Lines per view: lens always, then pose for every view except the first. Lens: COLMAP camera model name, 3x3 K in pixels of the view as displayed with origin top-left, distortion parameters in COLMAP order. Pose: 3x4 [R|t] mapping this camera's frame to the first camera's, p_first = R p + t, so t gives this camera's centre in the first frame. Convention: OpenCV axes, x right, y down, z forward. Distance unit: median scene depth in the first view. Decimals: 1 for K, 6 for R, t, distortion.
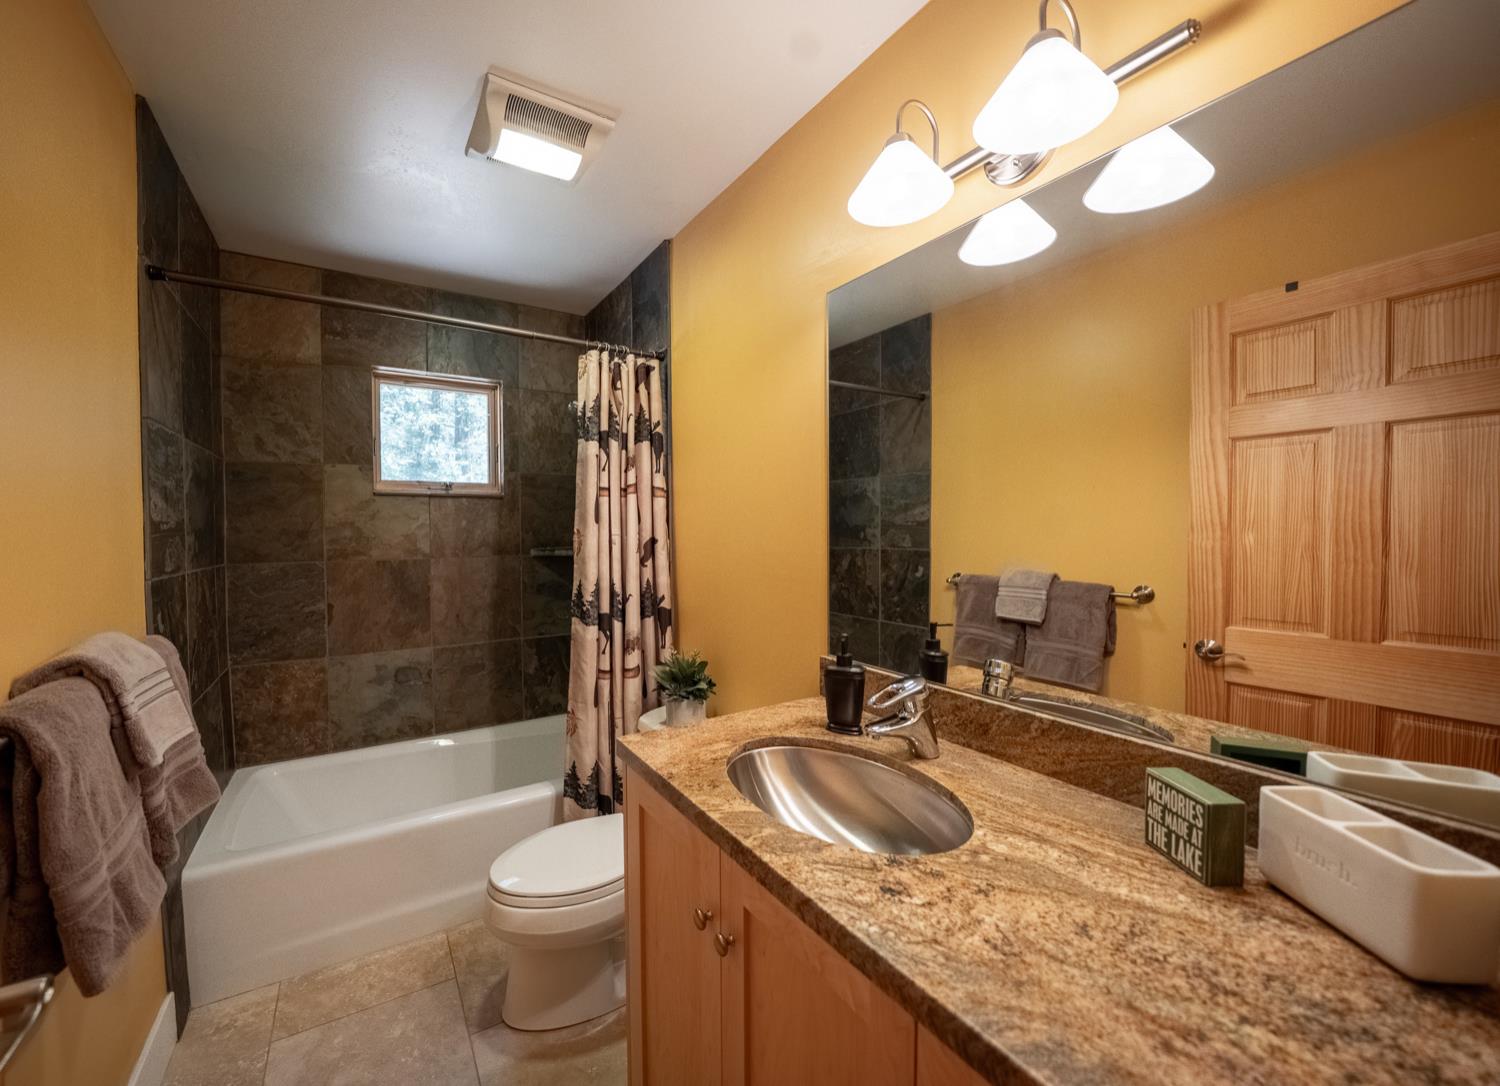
lens RADIAL K [[608.4, 0, 744.5], [0, 608.4, 540.9], [0, 0, 1]] dist [-0.000121, 0.000008]
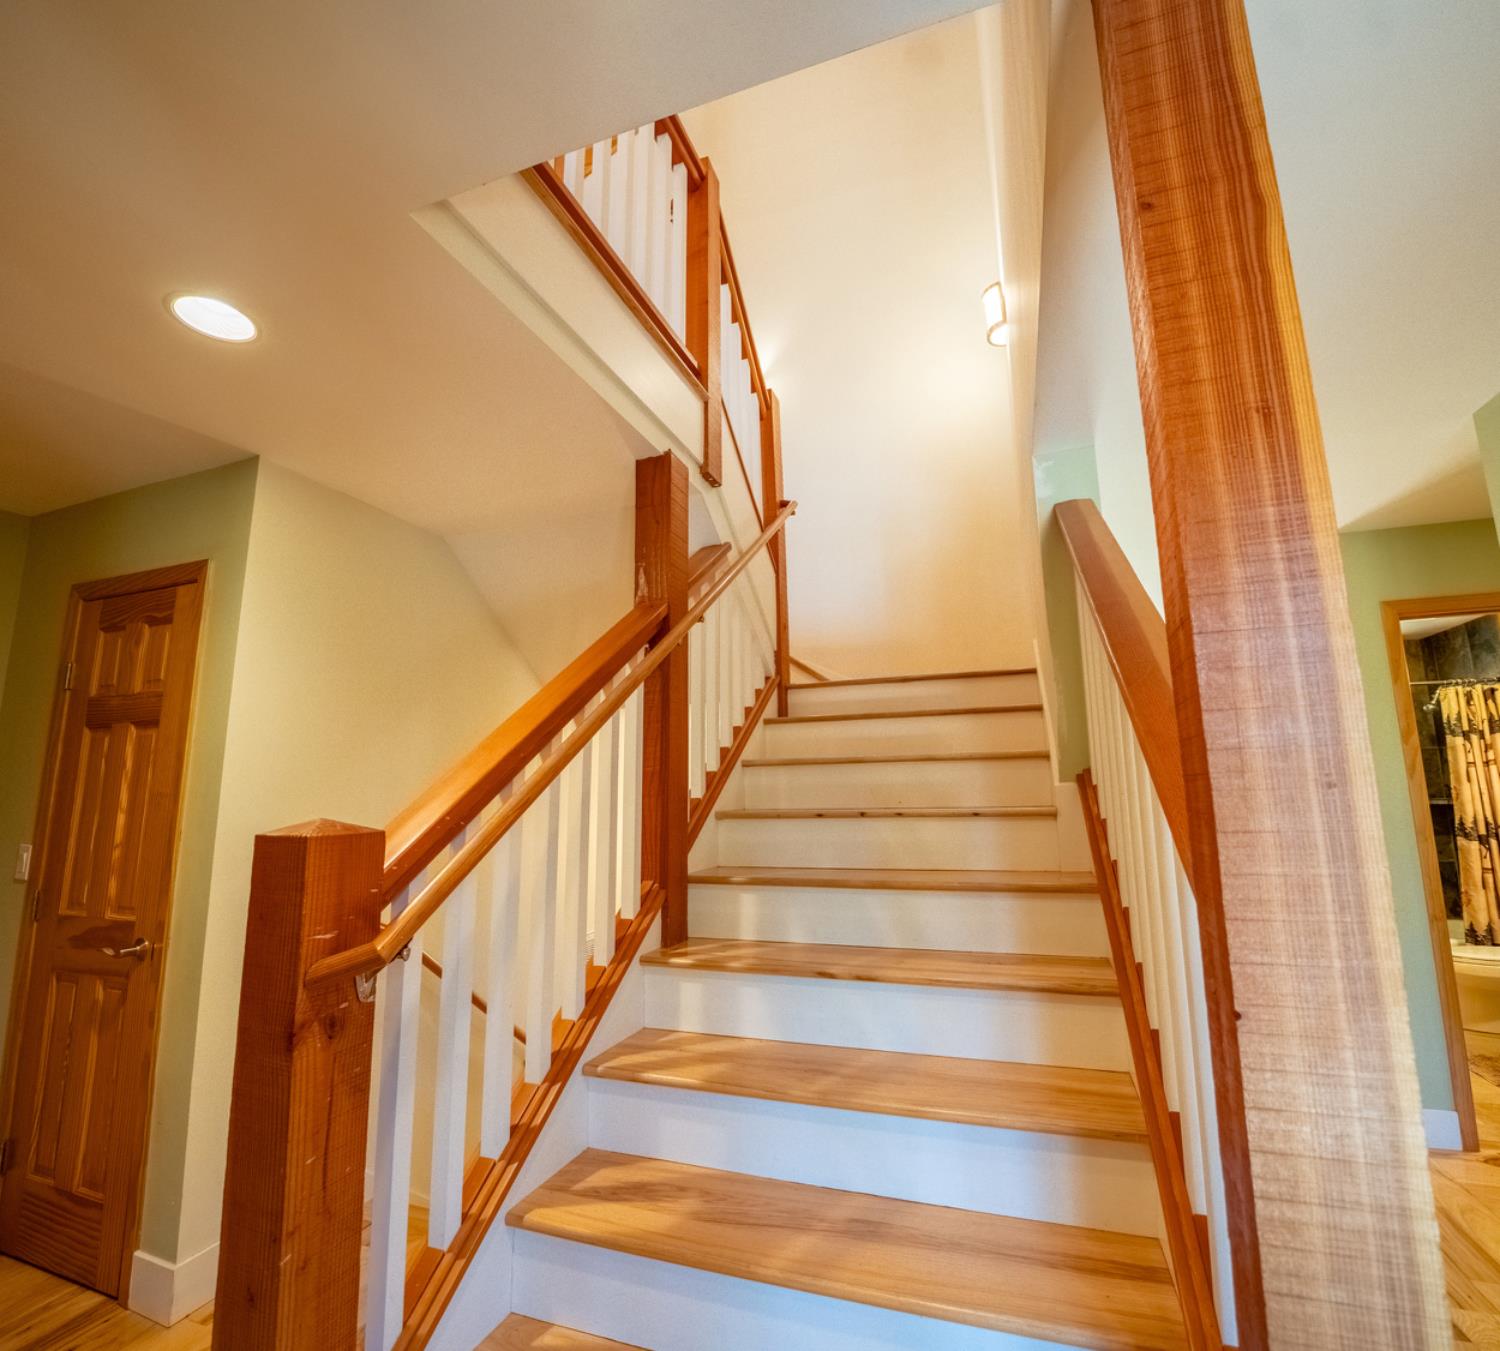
lens RADIAL K [[750.8, 0, 749.2], [0, 750.8, 677.8], [0, 0, 1]] dist [-0.004600, -0.000970]
pose [[0.606582, -0.131716, -0.784034, 0.232496], [-0.007042, 0.985251, -0.170969, 0.057139], [0.794989, 0.109228, 0.596709, -2.000128]]
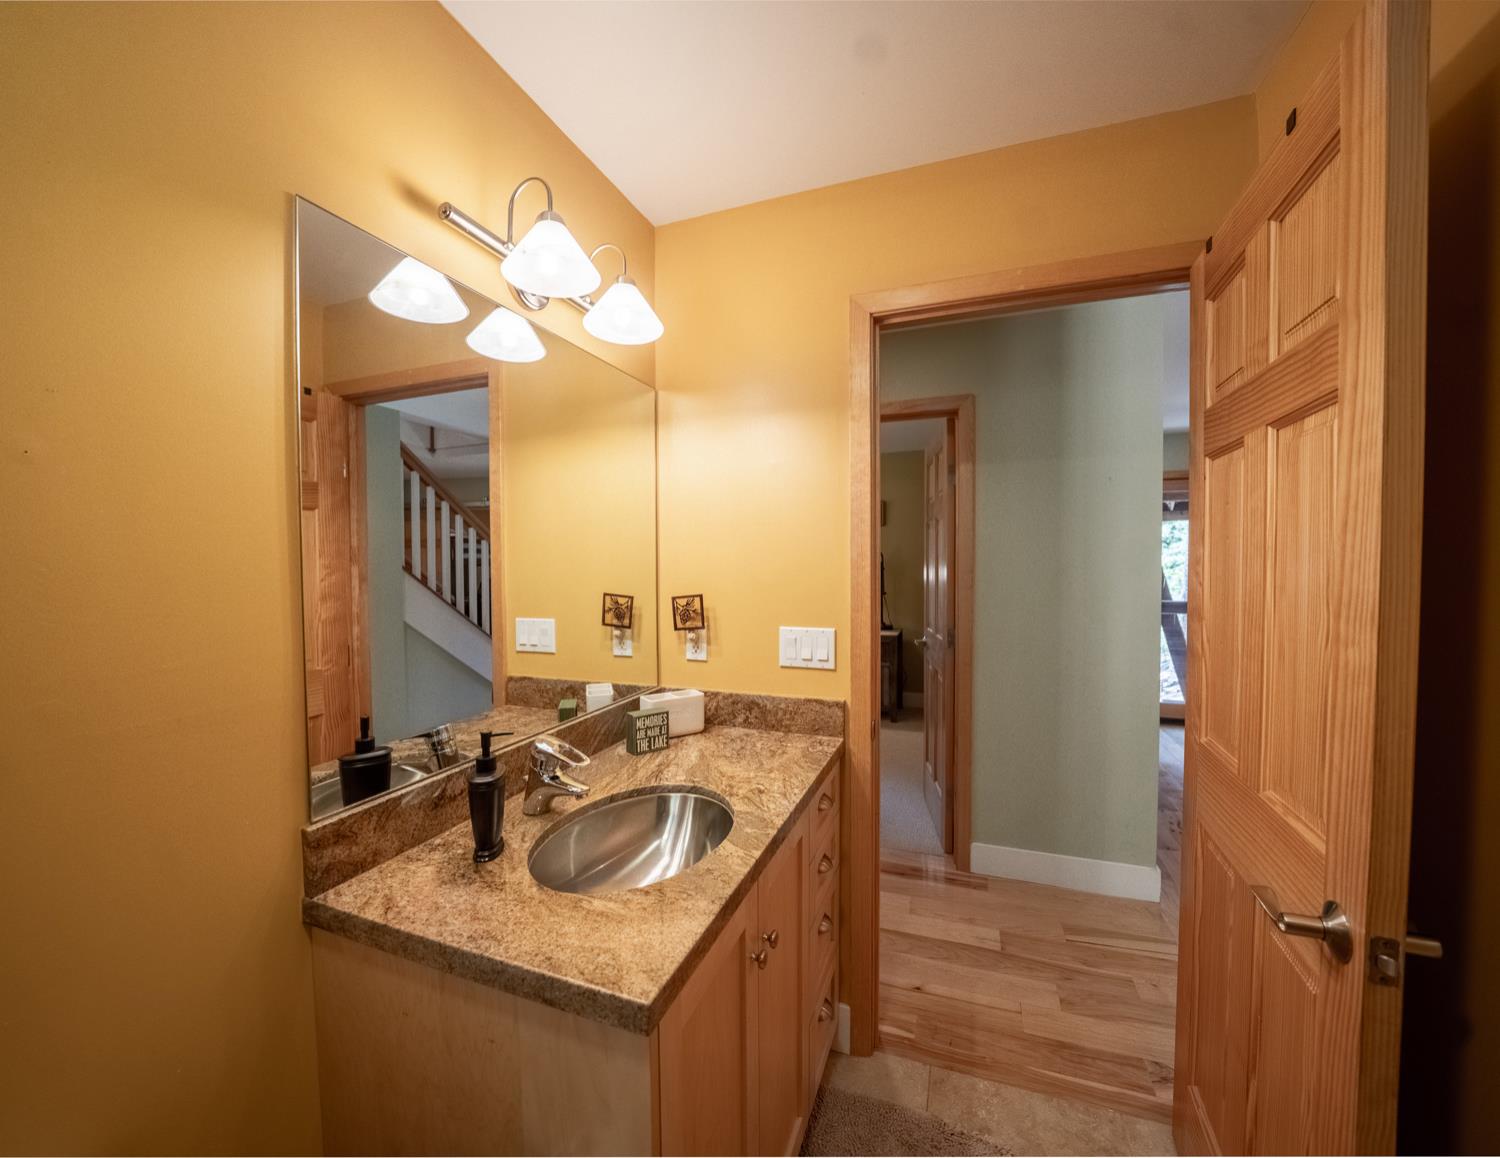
lens RADIAL K [[599.4, 0, 749.7], [0, 599.4, 582.3], [0, 0, 1]] dist [0.000230, 0.000001]
pose [[-0.604576, -0.013956, 0.796425, -0.808043], [0.020034, 0.999264, 0.032719, -0.063412], [-0.796296, 0.035737, -0.603851, 1.488689]]
